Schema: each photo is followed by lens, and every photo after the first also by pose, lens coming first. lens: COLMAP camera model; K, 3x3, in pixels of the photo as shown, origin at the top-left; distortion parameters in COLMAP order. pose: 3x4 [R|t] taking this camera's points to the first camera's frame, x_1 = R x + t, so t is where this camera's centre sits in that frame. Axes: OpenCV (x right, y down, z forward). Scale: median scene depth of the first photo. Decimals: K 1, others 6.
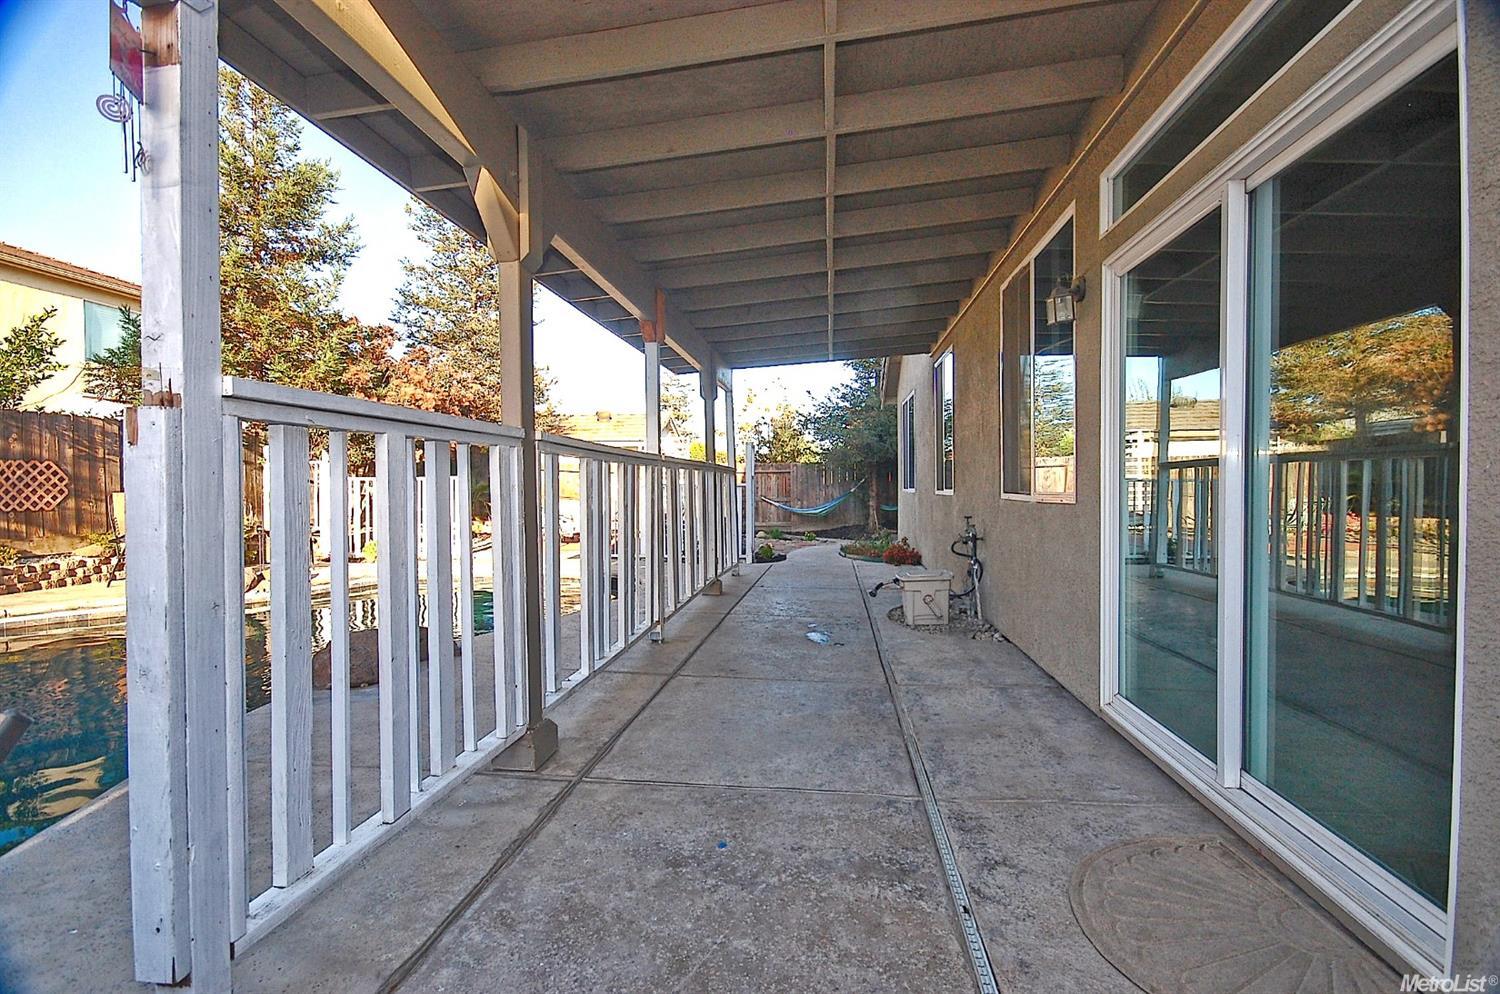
lens RADIAL K [[693.7, 0, 753.9], [0, 693.7, 499.2], [0, 0, 1]] dist [0.005240, -0.001222]
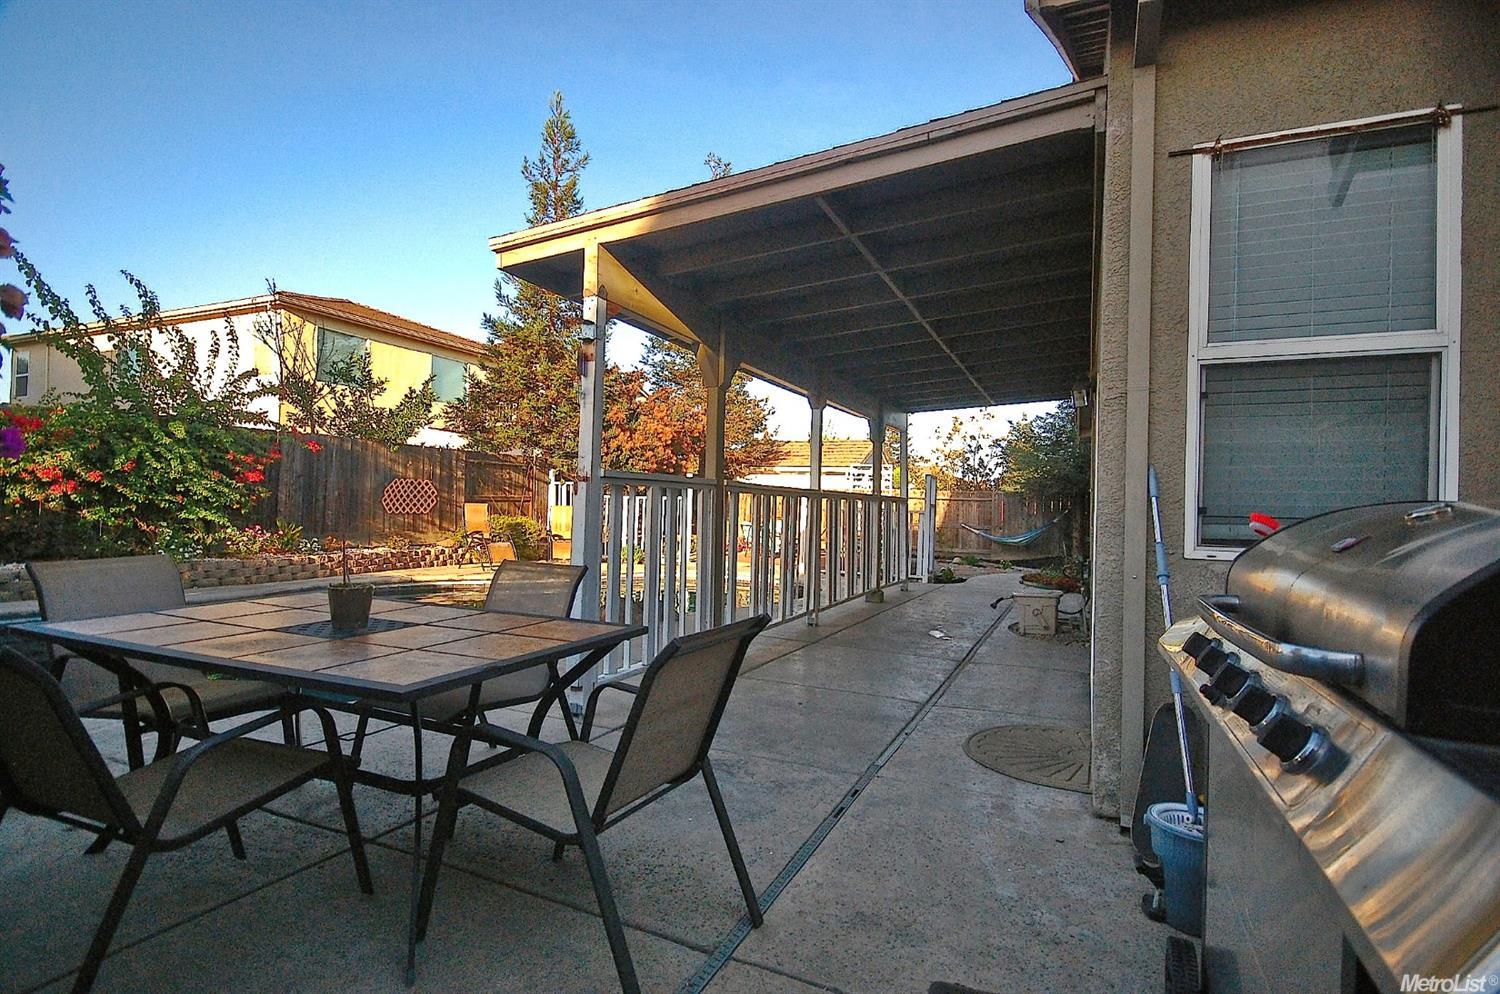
lens RADIAL K [[728.1, 0, 755.9], [0, 728.1, 499.7], [0, 0, 1]] dist [0.000384, 0.002350]
pose [[0.951307, 0.028915, -0.306885, 0.097572], [-0.038177, 0.998978, -0.024217, -0.002310], [0.305871, 0.034753, 0.951439, -0.215022]]
